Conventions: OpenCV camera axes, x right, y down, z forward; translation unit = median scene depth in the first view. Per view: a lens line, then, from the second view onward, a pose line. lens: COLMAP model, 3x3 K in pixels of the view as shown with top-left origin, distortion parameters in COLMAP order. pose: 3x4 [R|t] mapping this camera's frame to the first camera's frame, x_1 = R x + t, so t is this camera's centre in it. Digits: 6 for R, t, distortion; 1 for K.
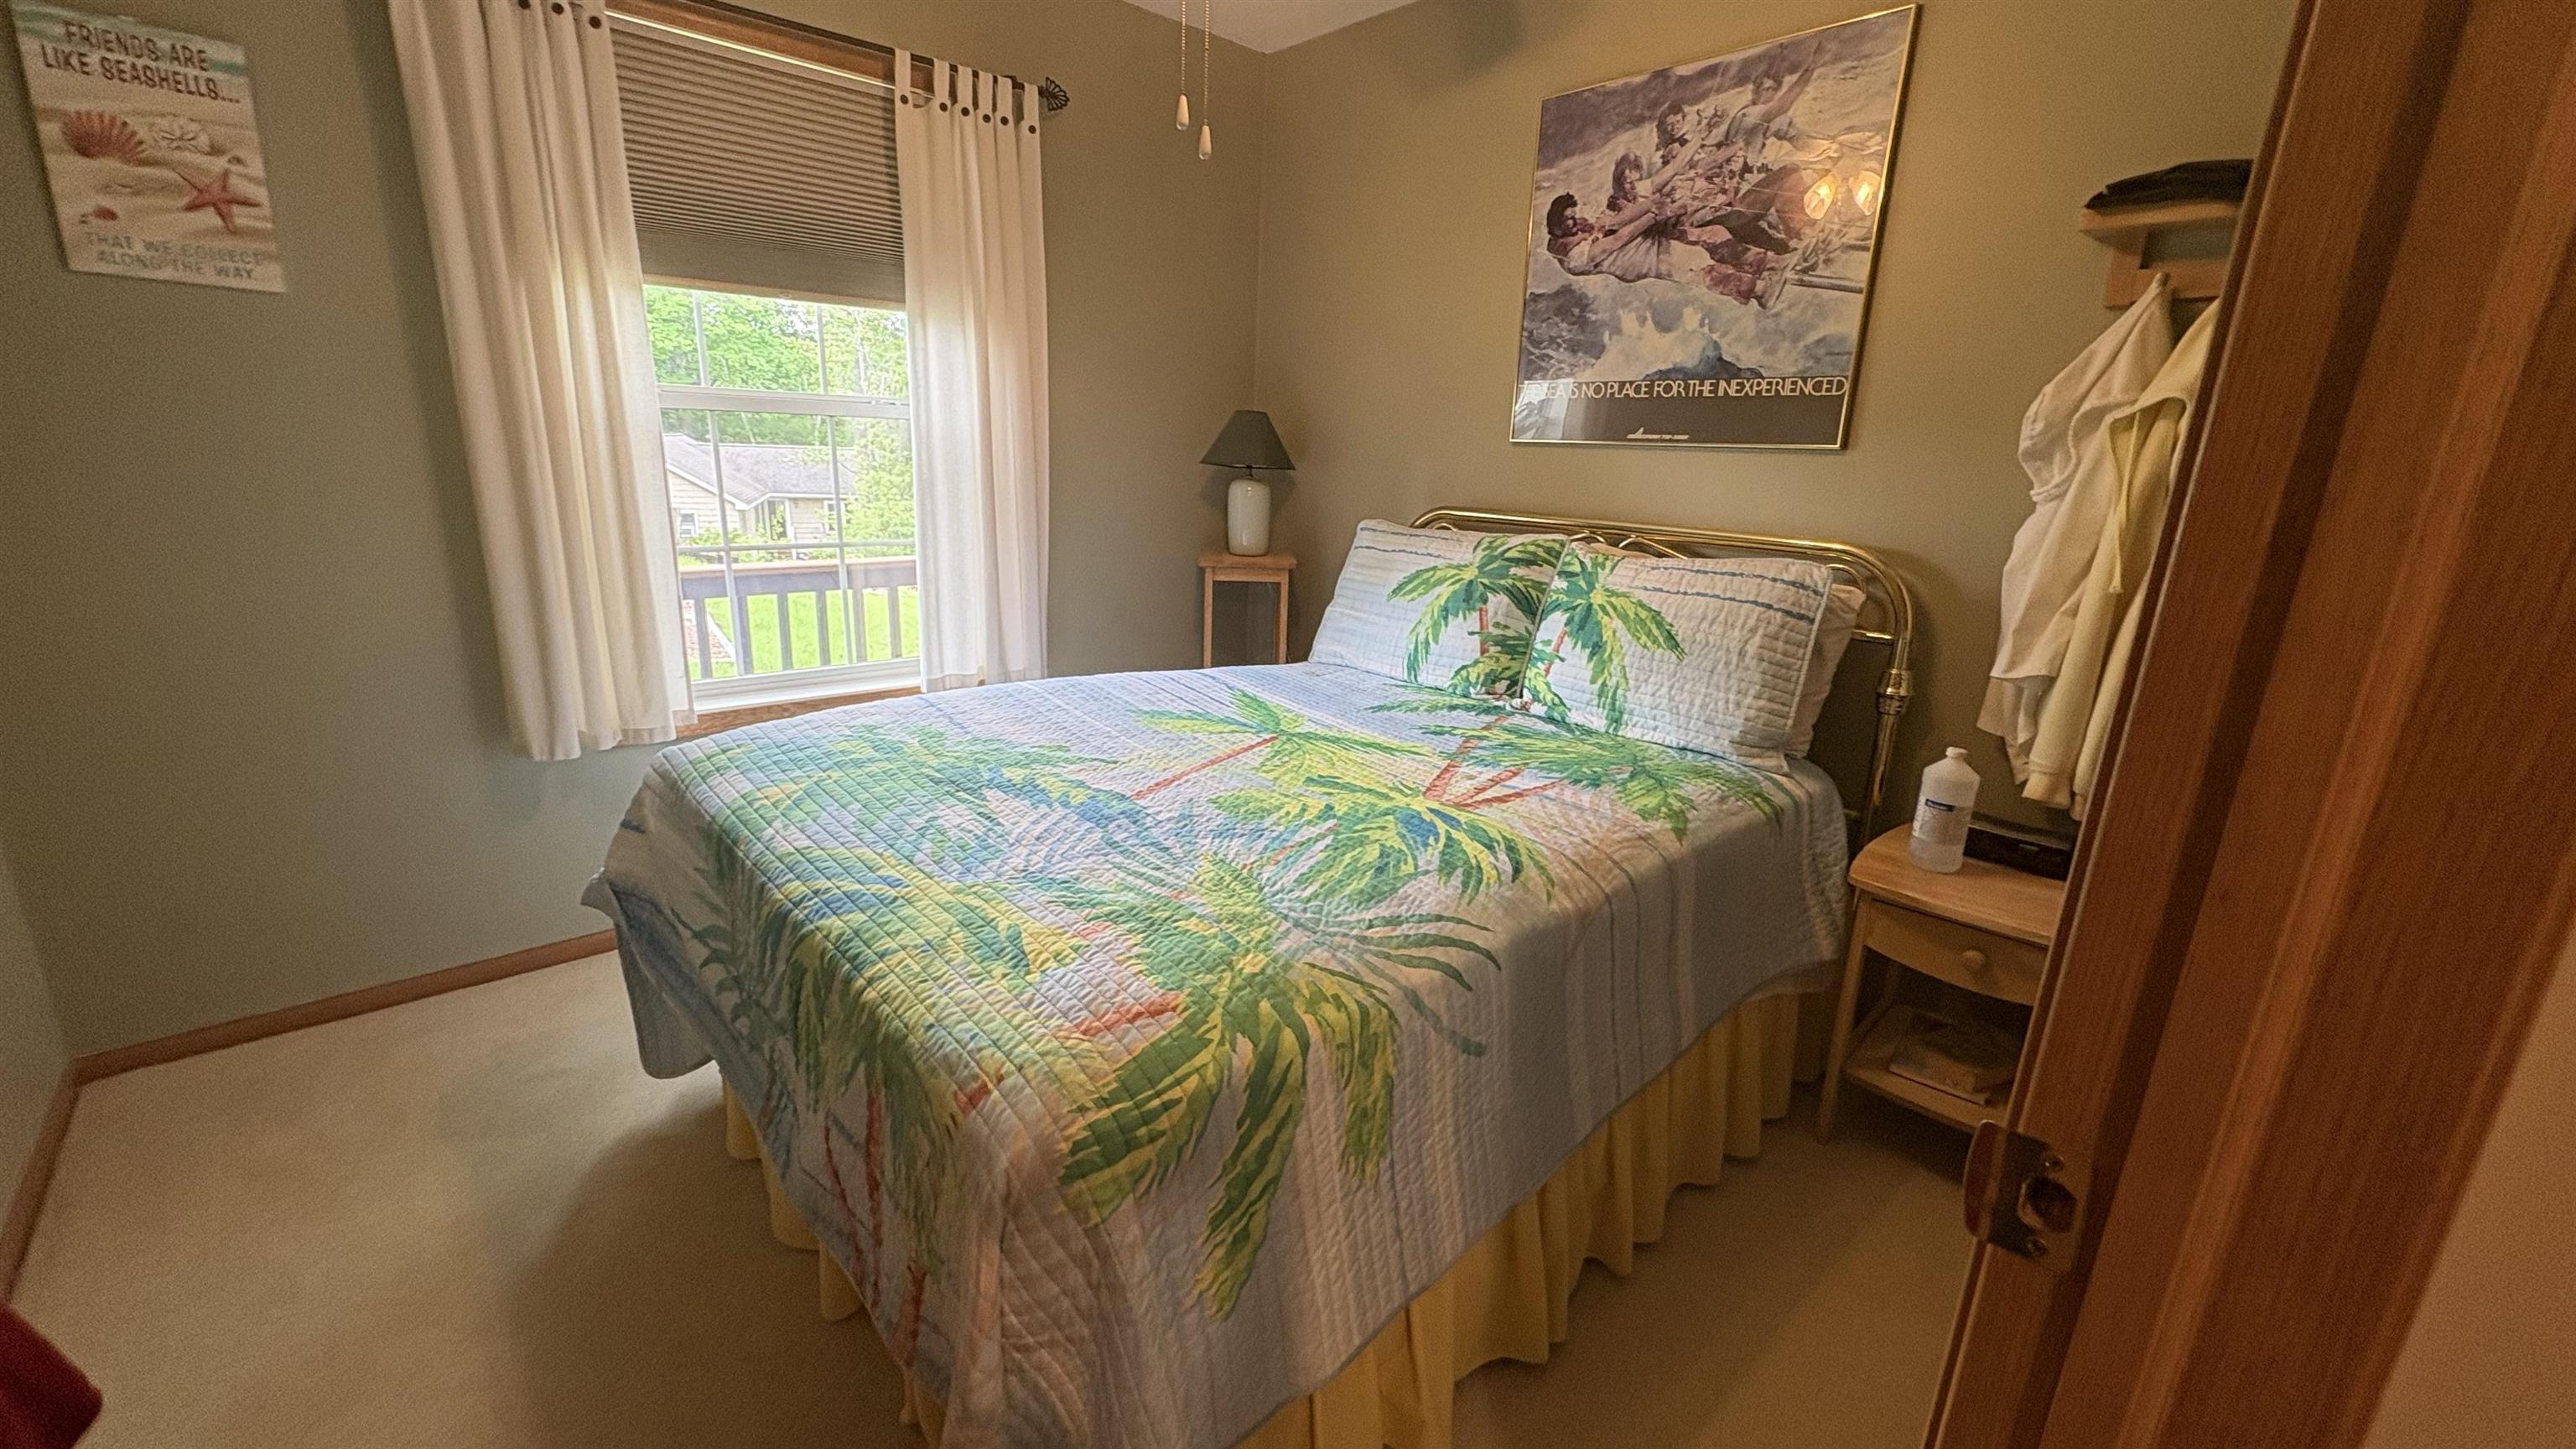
lens RADIAL K [[1025.1, 0, 1283.8], [0, 1025.1, 722.7], [0, 0, 1]] dist [0.001836, 0.000239]
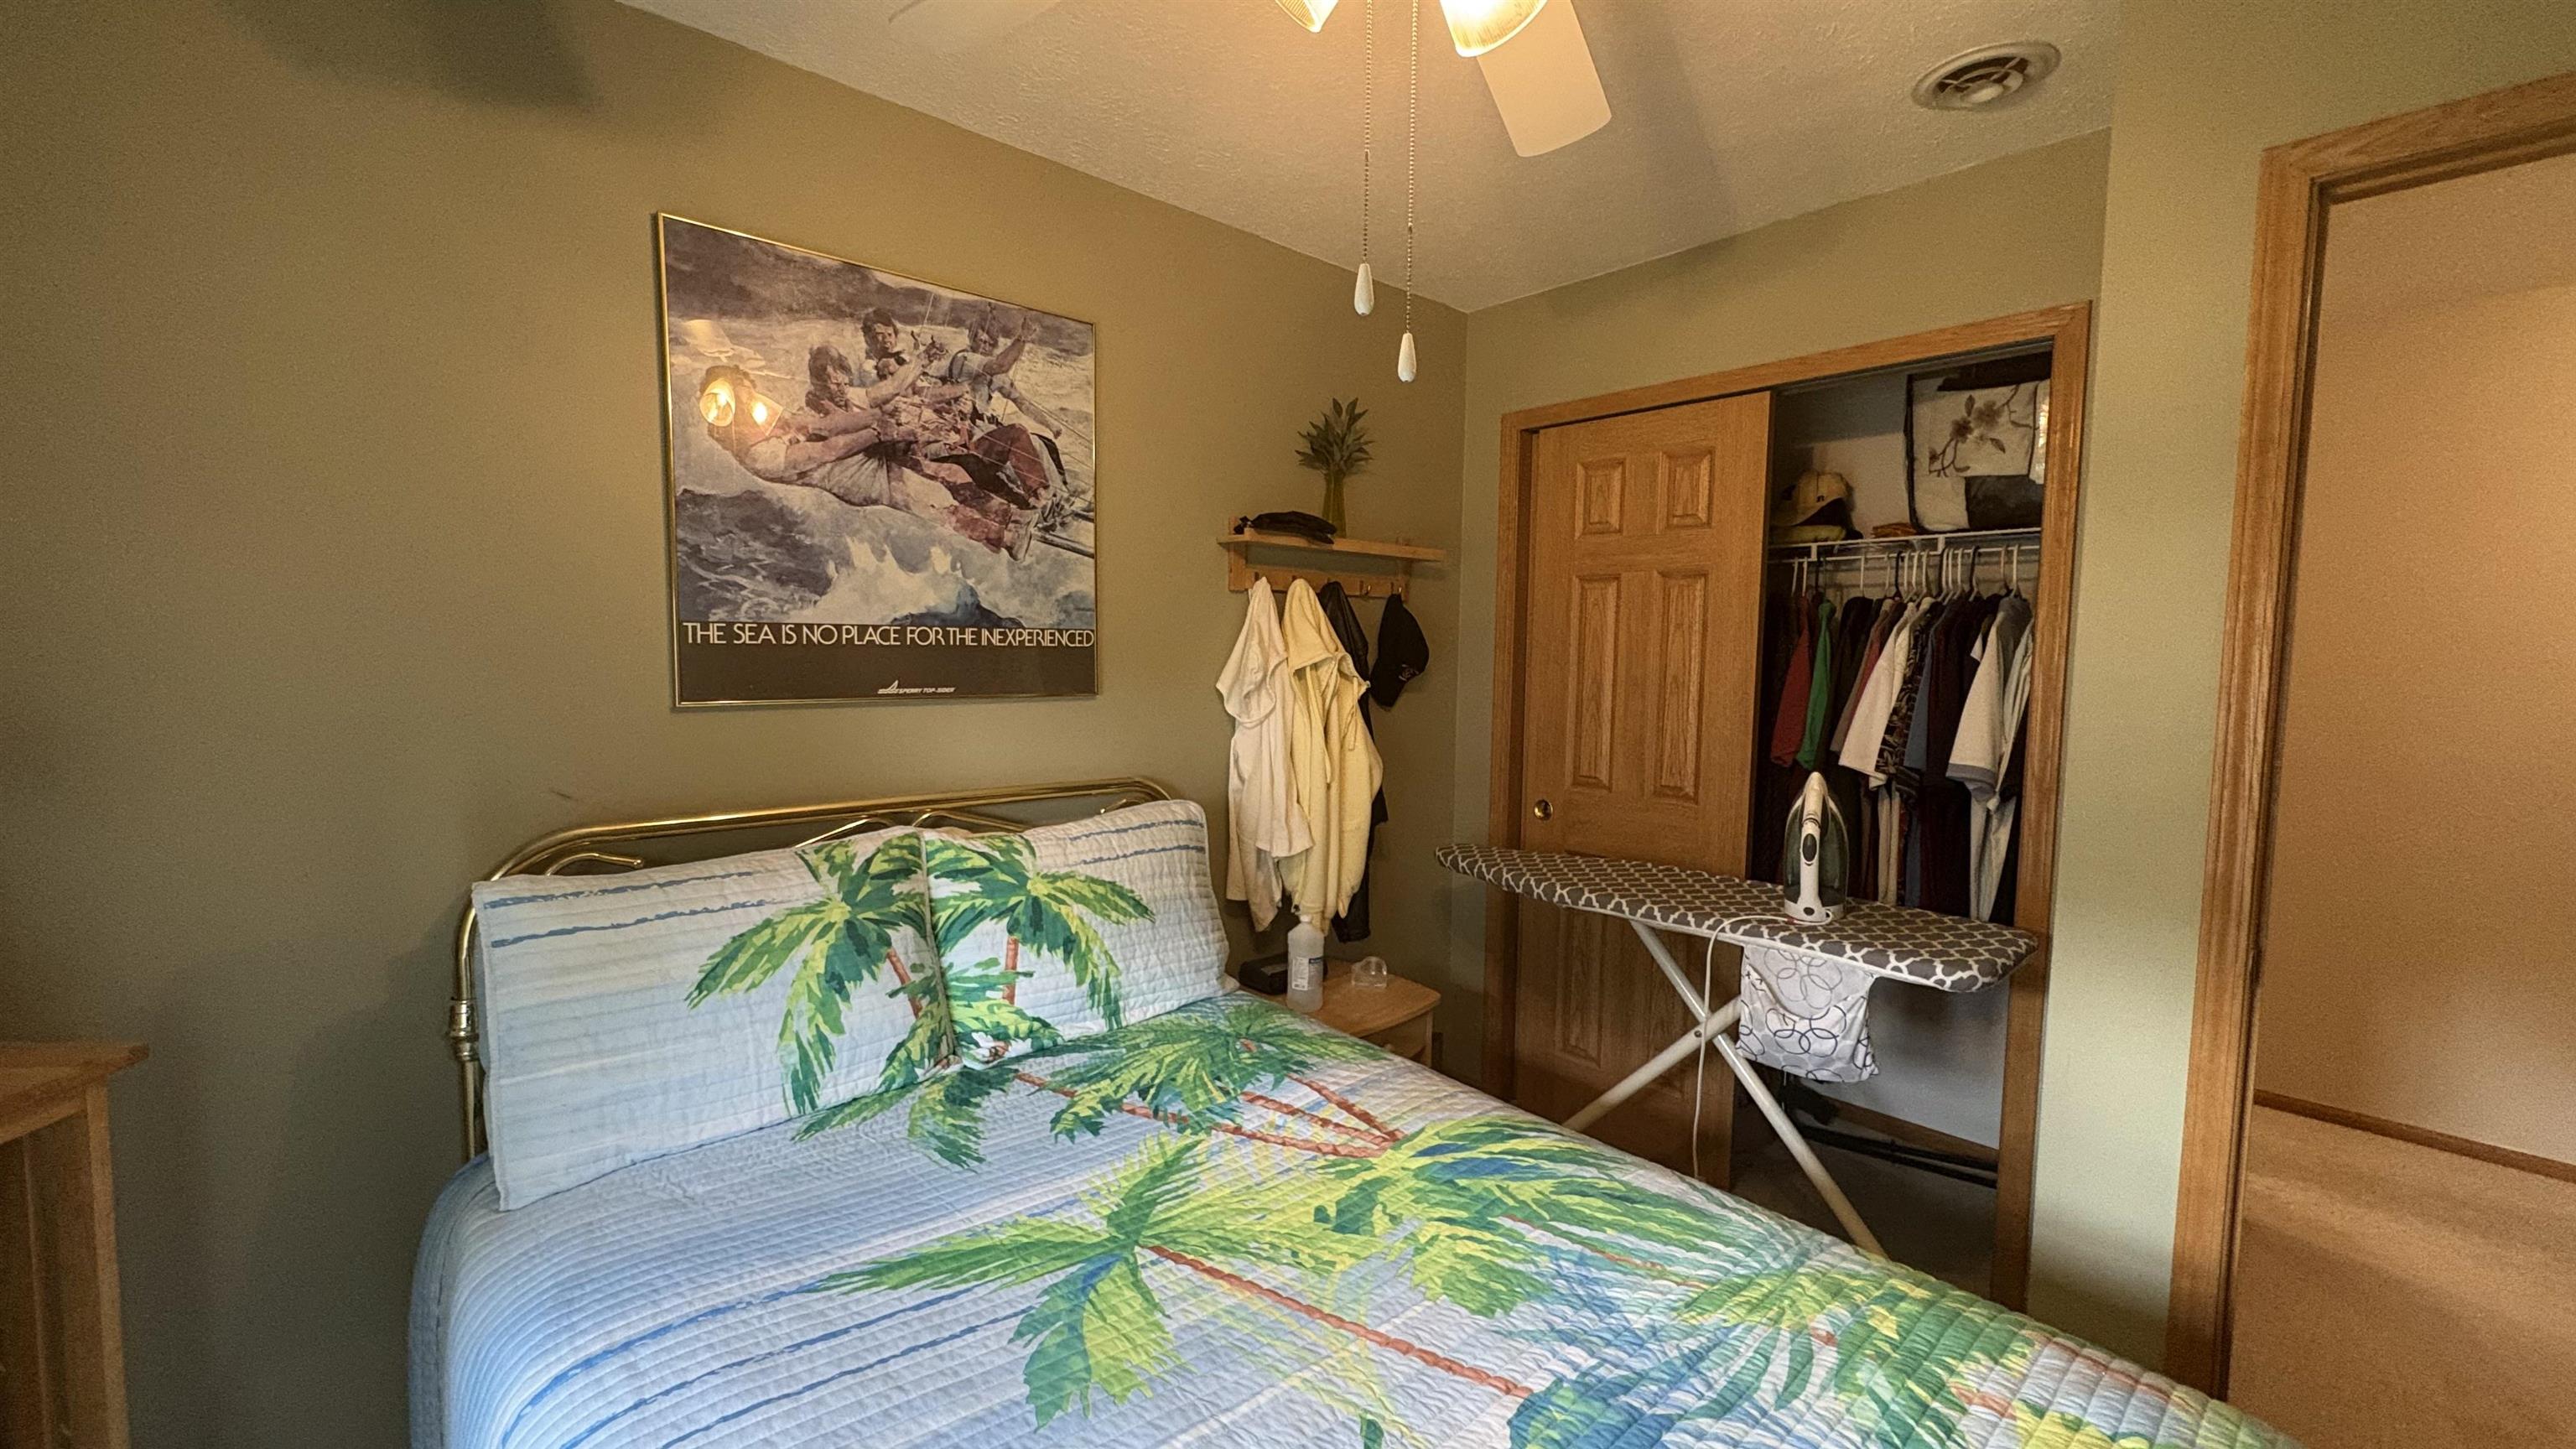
lens RADIAL K [[1025.1, 0, 1285.1], [0, 1025.1, 727.7], [0, 0, 1]] dist [0.001836, 0.000239]
pose [[0.004585, -0.114736, 0.993385, -0.515669], [0.248048, 0.962480, 0.110022, -0.295157], [-0.968737, 0.245903, 0.032873, 0.762402]]
